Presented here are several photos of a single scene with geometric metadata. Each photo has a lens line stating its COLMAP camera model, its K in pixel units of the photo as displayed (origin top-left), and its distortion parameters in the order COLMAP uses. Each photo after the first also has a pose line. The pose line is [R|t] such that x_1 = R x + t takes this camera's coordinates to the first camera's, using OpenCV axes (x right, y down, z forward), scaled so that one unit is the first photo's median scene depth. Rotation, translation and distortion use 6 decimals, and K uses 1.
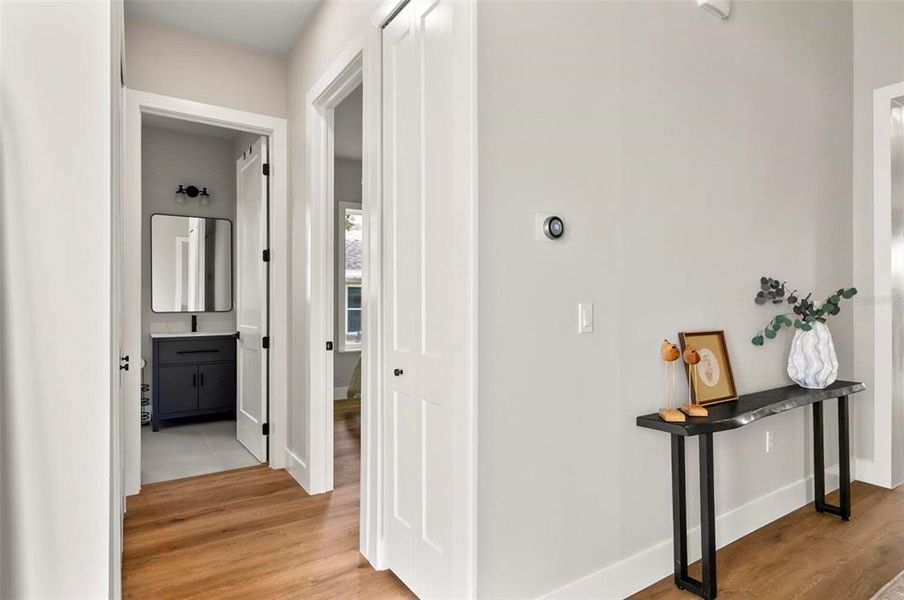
lens RADIAL K [[493.4, 0, 451.8], [0, 493.4, 301.2], [0, 0, 1]] dist [0.004031, -0.004105]
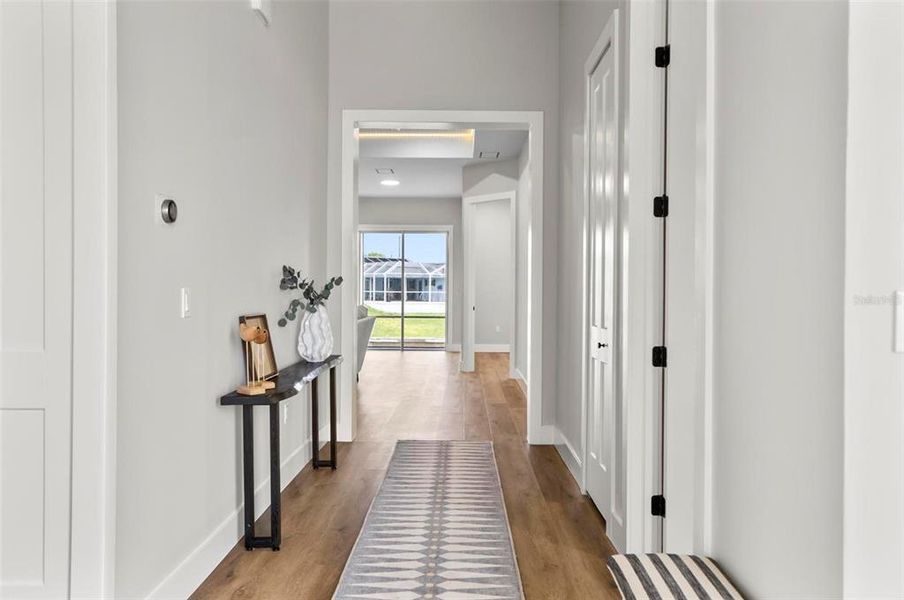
lens RADIAL K [[661.8, 0, 454.7], [0, 661.8, 299.0], [0, 0, 1]] dist [0.021612, 0.005133]
pose [[0.558958, -0.008024, 0.829157, -0.393665], [-0.007085, 0.999870, 0.014453, 0.002541], [-0.829166, -0.013953, 0.558828, -0.149392]]
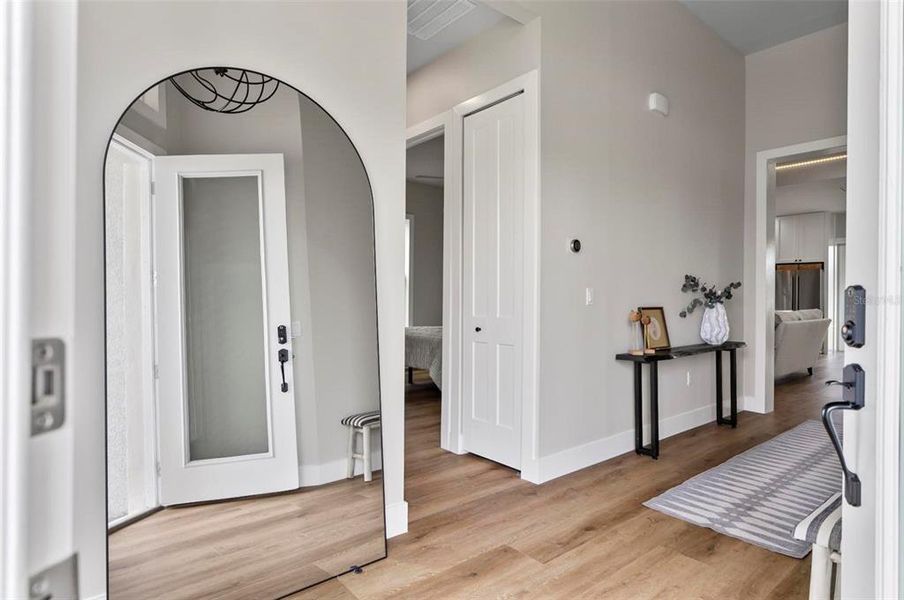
lens RADIAL K [[493.4, 0, 457.3], [0, 493.4, 300.1], [0, 0, 1]] dist [0.004031, -0.004105]
pose [[0.993059, 0.005163, 0.117504, -0.294476], [-0.005834, 0.999969, 0.005371, 0.029071], [-0.117473, -0.006019, 0.993058, -0.502074]]
